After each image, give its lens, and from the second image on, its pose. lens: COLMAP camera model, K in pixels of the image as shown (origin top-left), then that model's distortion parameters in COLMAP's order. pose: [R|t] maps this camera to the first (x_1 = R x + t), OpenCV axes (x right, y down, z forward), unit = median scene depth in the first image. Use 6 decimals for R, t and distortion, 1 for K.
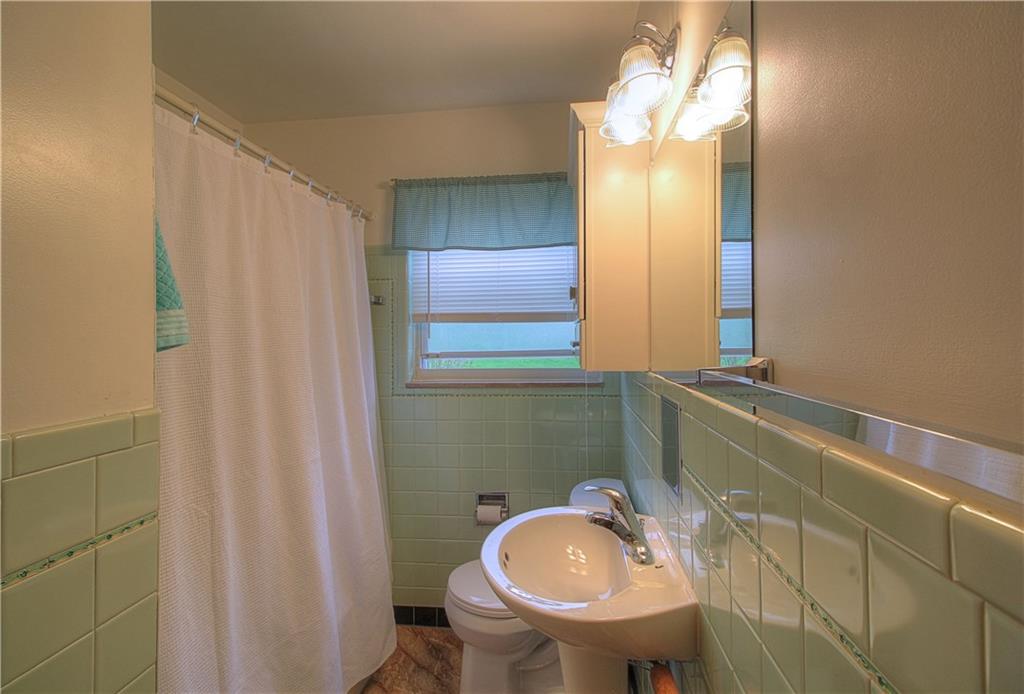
lens RADIAL K [[500.1, 0, 512.0], [0, 500.1, 347.0], [0, 0, 1]] dist [0.002995, 0.000205]
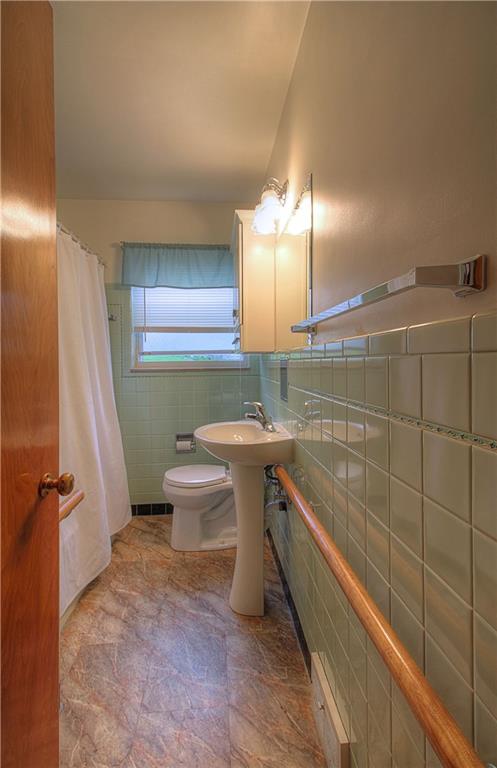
lens RADIAL K [[366.3, 0, 248.5], [0, 366.3, 384.0], [0, 0, 1]] dist [0.001988, 0.000080]
pose [[0.982086, -0.004739, 0.188375, -0.062983], [-0.001678, 0.999424, 0.033887, 0.082739], [-0.188427, -0.033596, 0.981512, -0.254635]]
